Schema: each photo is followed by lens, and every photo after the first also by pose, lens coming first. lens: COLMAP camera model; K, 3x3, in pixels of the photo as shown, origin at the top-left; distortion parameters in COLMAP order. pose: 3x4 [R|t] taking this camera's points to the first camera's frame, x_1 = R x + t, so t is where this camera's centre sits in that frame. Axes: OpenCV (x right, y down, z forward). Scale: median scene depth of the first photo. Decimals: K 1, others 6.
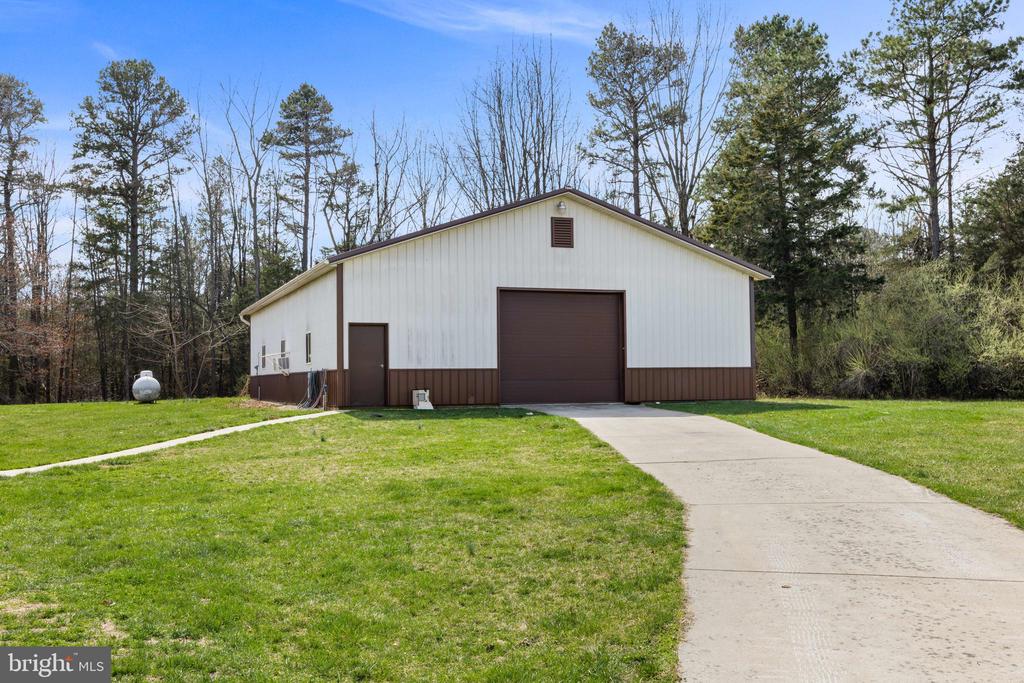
lens RADIAL K [[980.9, 0, 512.0], [0, 980.9, 341.5], [0, 0, 1]] dist [-0.002504, -0.003706]
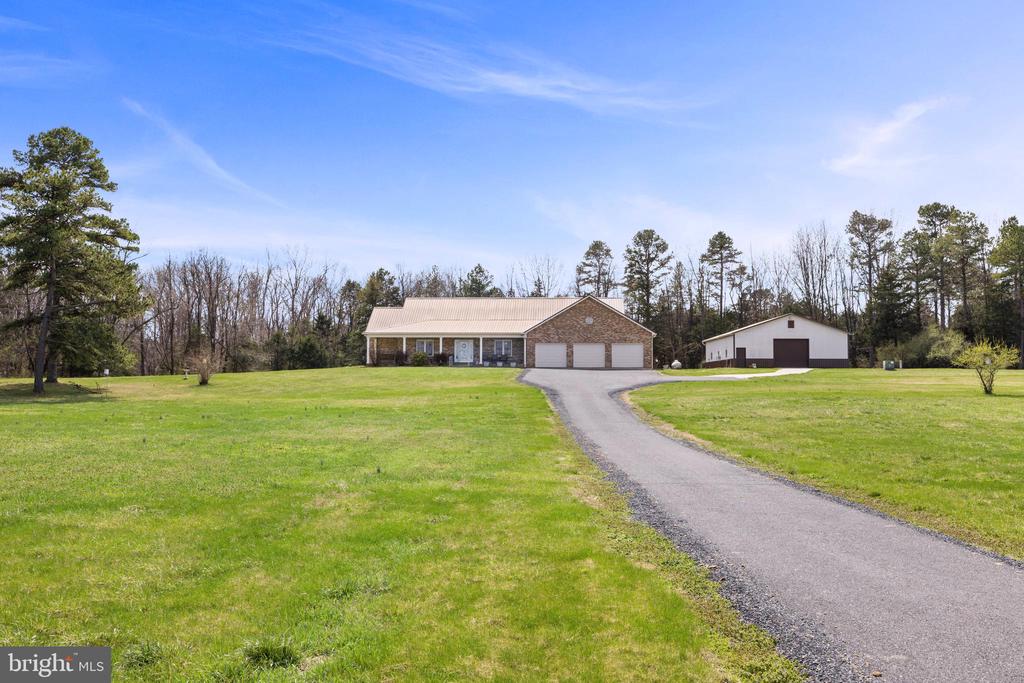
lens RADIAL K [[980.9, 0, 512.0], [0, 980.9, 341.5], [0, 0, 1]] dist [-0.002504, -0.003706]
pose [[0.918235, -0.004053, -0.396014, 0.244017], [0.003085, 0.999990, -0.003081, -0.013802], [0.396023, 0.001607, 0.918239, -1.285301]]
